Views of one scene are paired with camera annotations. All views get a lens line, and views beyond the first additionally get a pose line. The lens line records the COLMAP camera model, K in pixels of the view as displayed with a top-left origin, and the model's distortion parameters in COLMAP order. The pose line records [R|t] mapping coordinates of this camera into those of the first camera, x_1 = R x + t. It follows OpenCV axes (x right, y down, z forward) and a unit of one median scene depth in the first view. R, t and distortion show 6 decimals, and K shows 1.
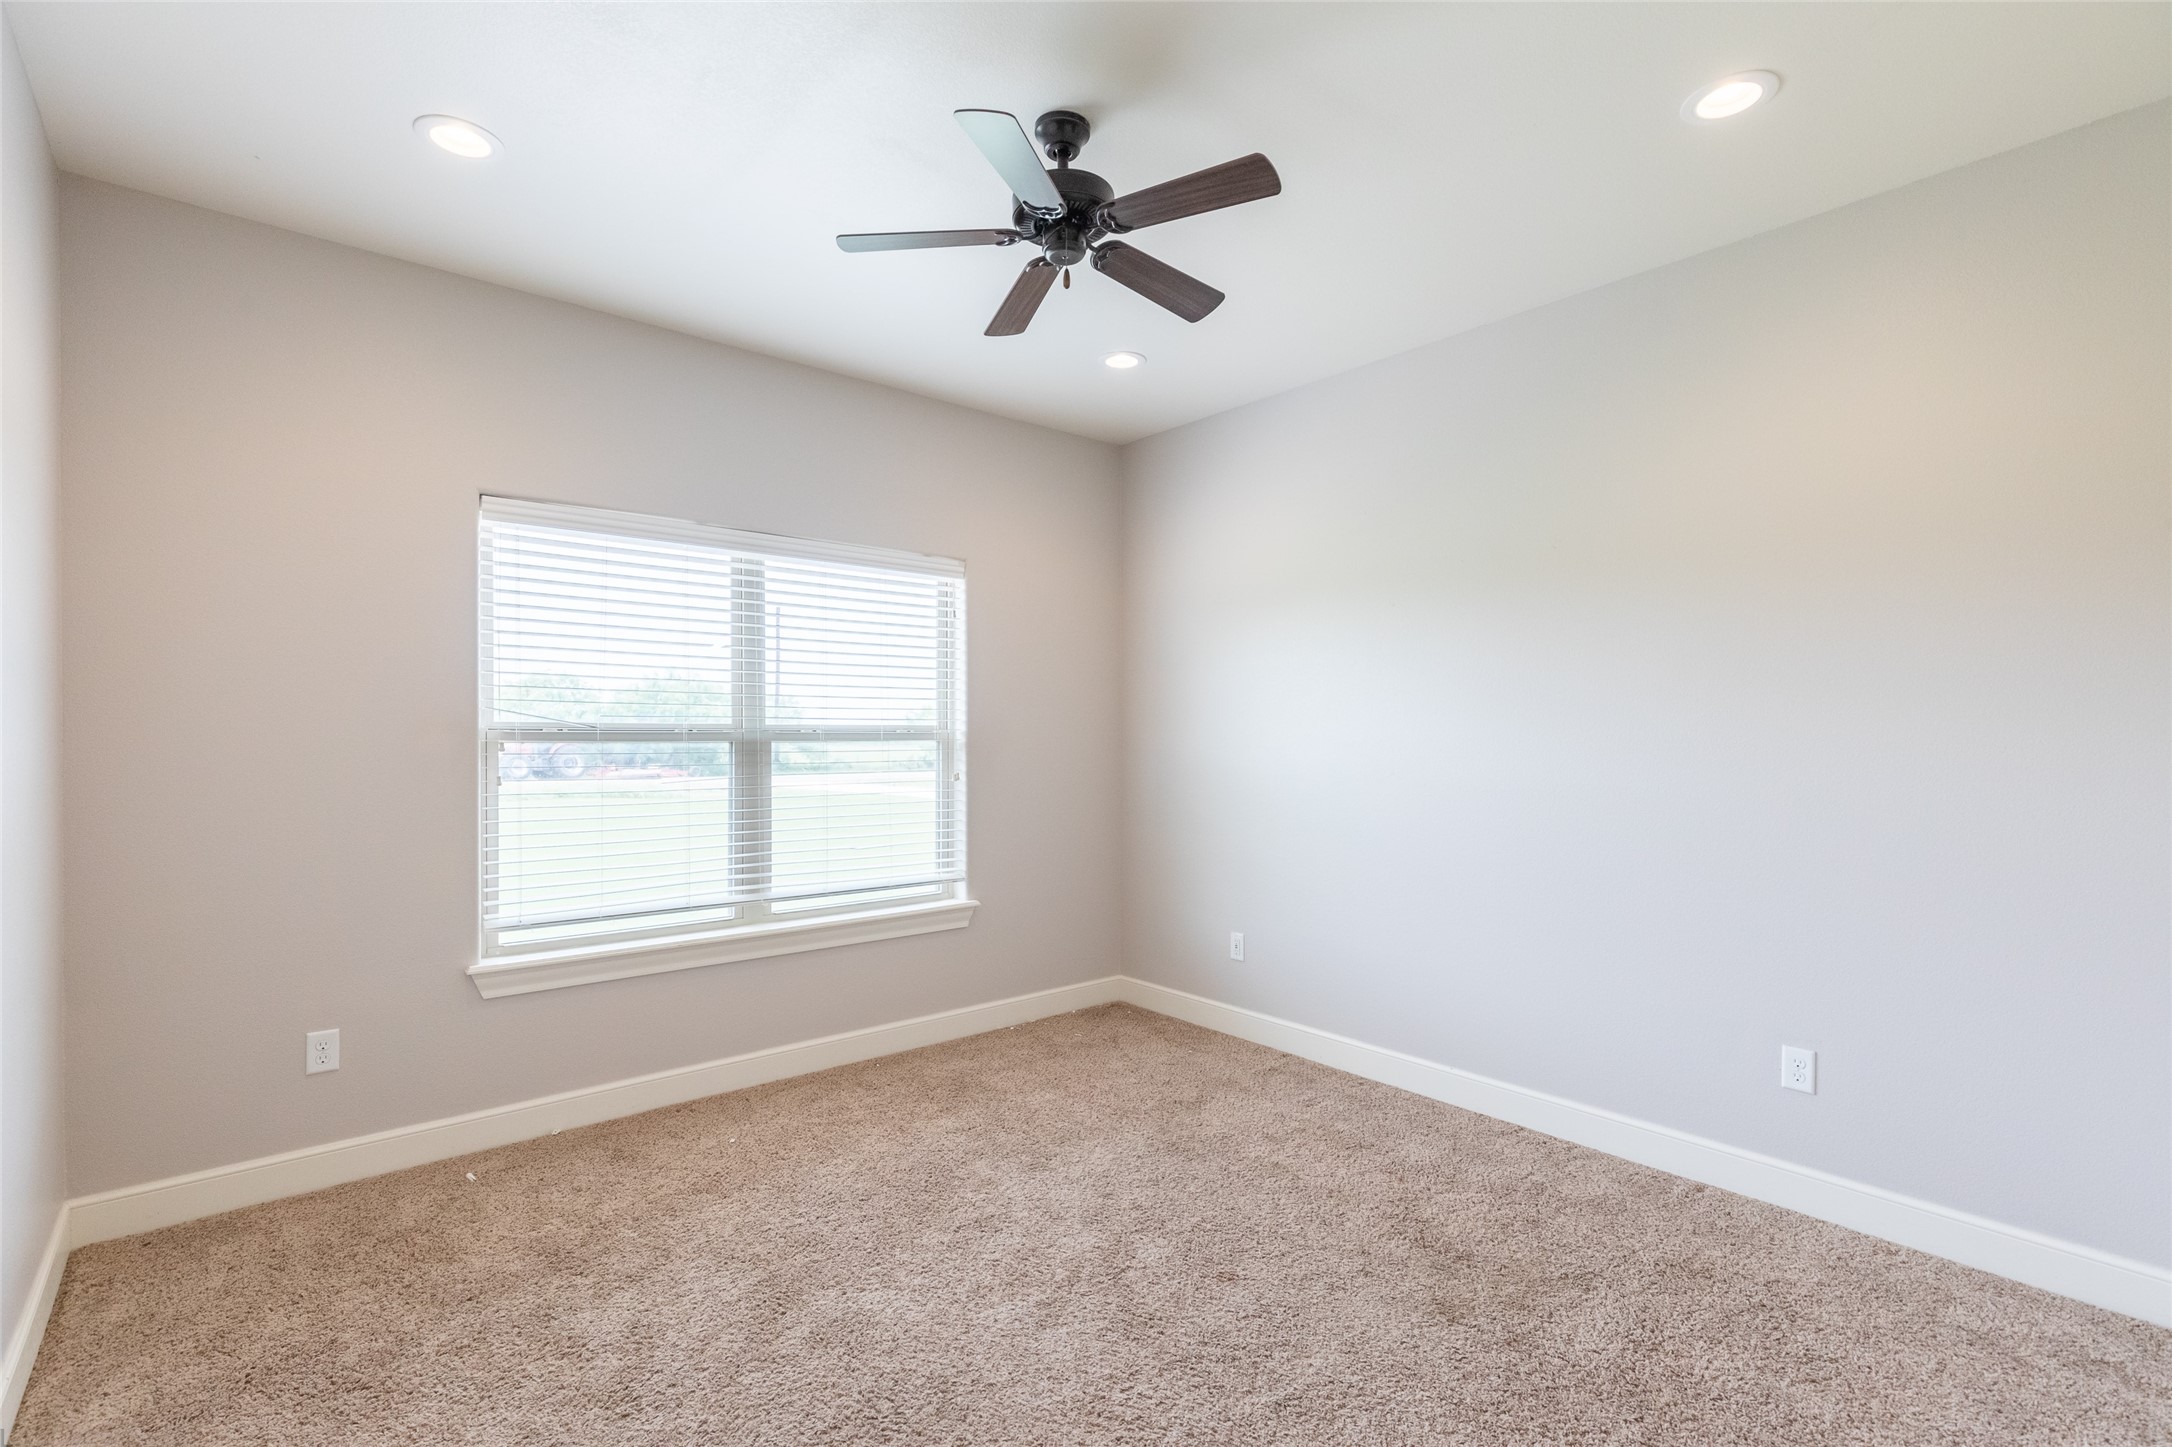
lens RADIAL K [[983.1, 0, 1085.9], [0, 983.1, 725.2], [0, 0, 1]] dist [0.008872, -0.001426]
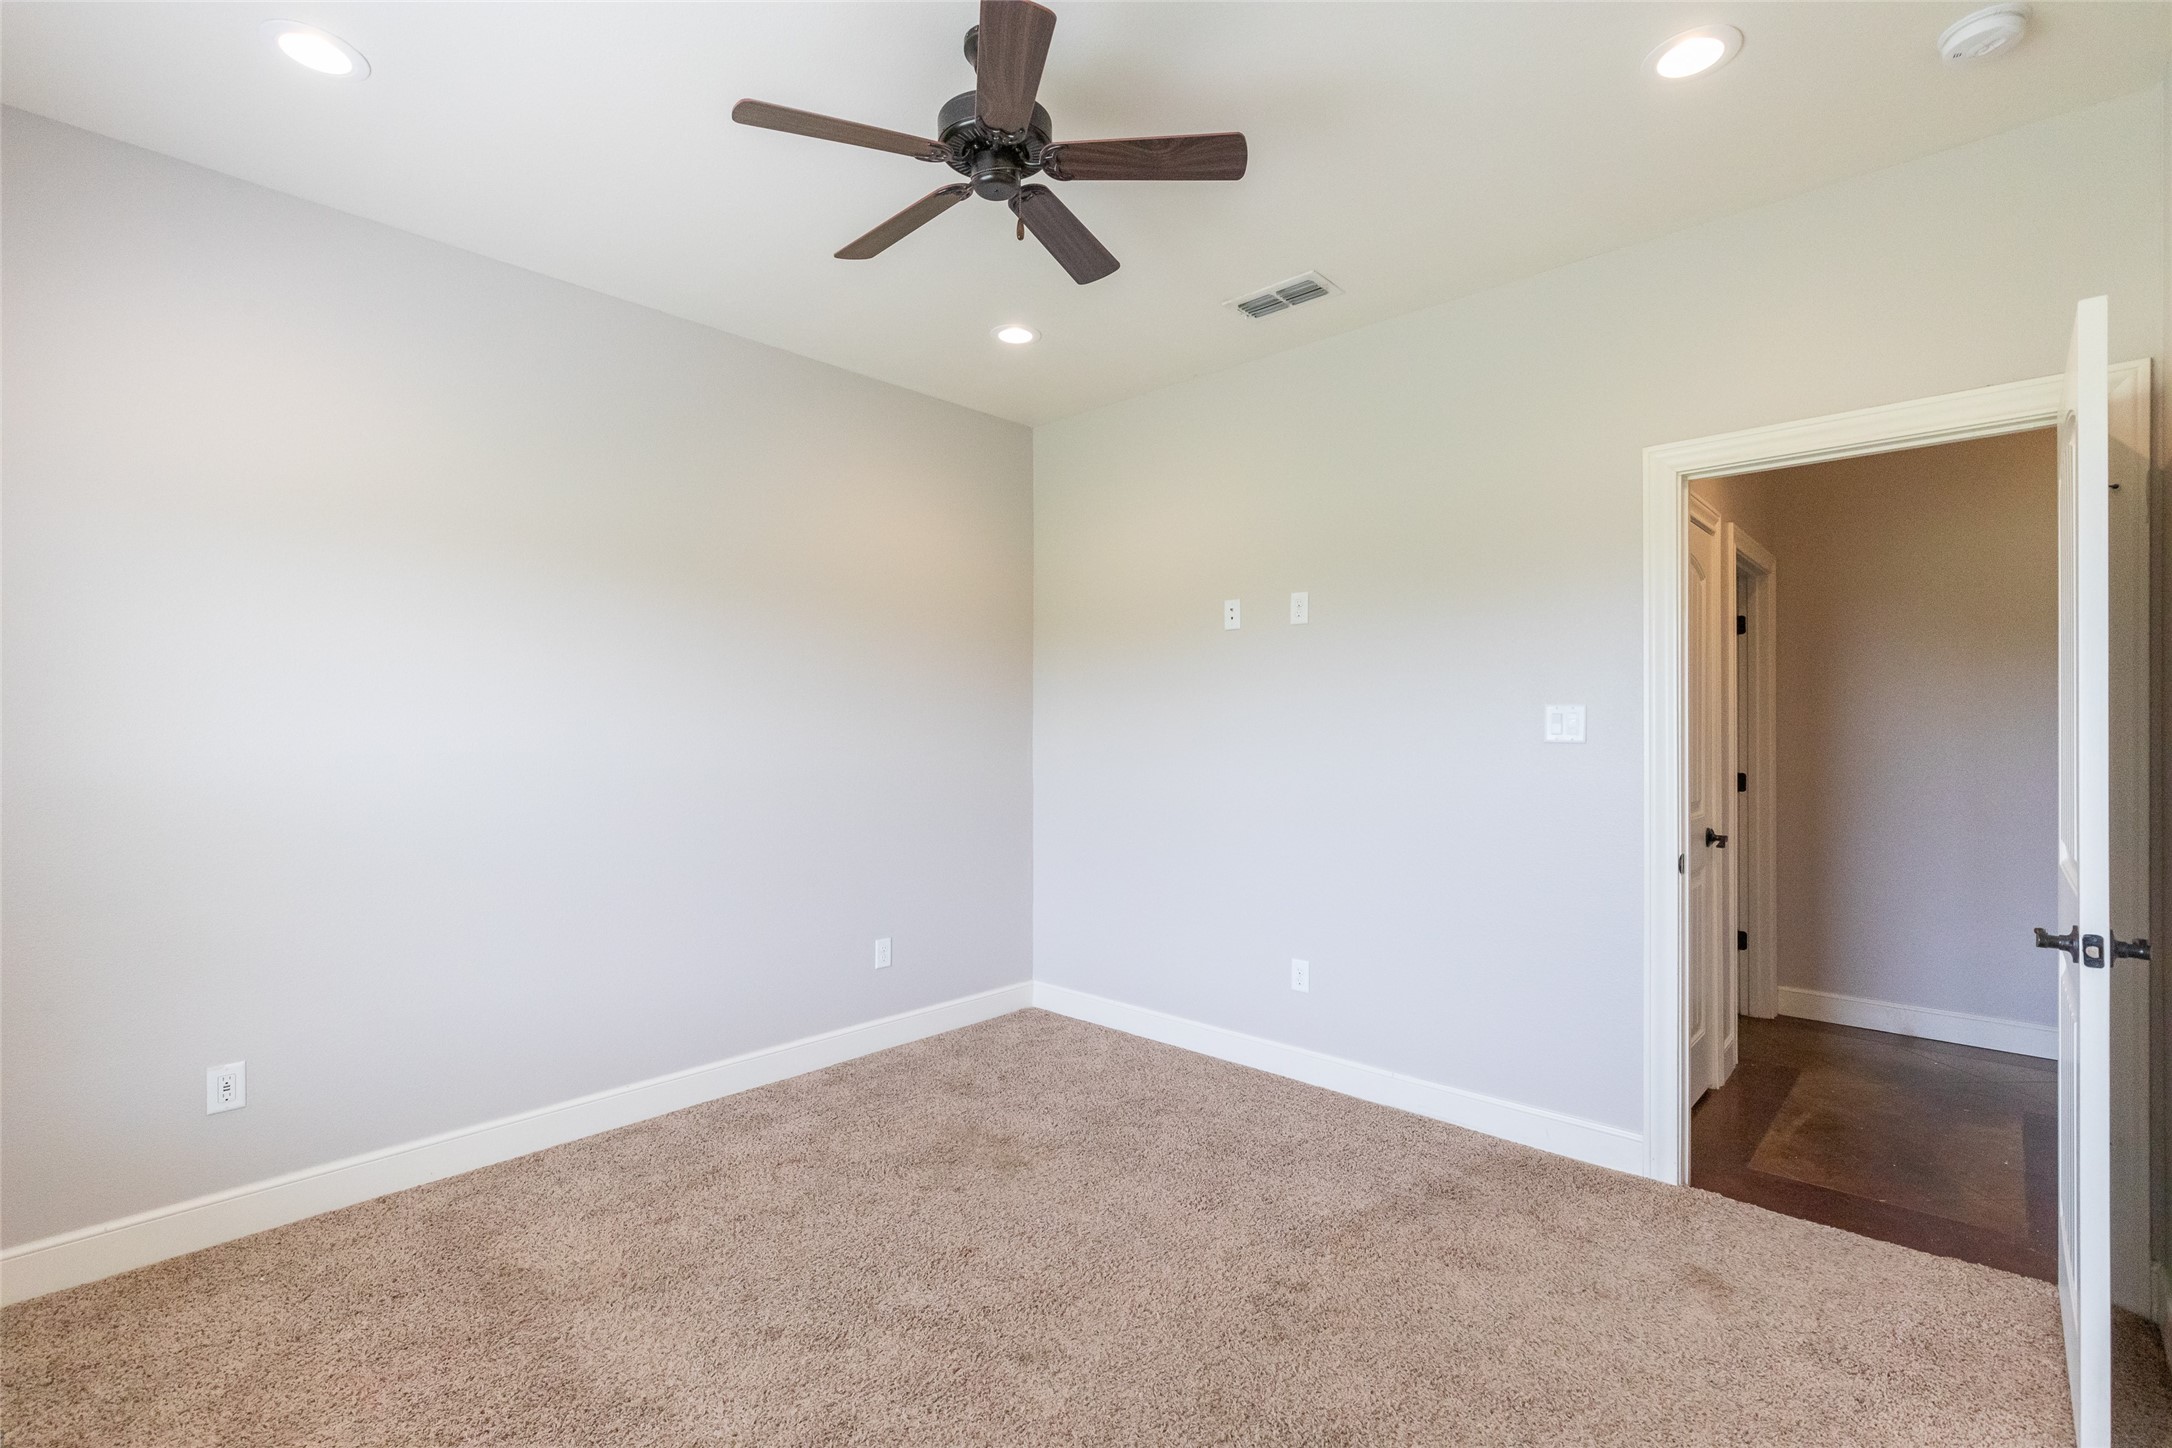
lens RADIAL K [[983.1, 0, 1085.5], [0, 983.1, 730.1], [0, 0, 1]] dist [0.008872, -0.001426]
pose [[-0.129878, -0.003335, 0.991524, -0.820971], [-0.009911, 0.999949, 0.002065, 0.004501], [-0.991480, -0.009559, -0.129904, 0.926188]]
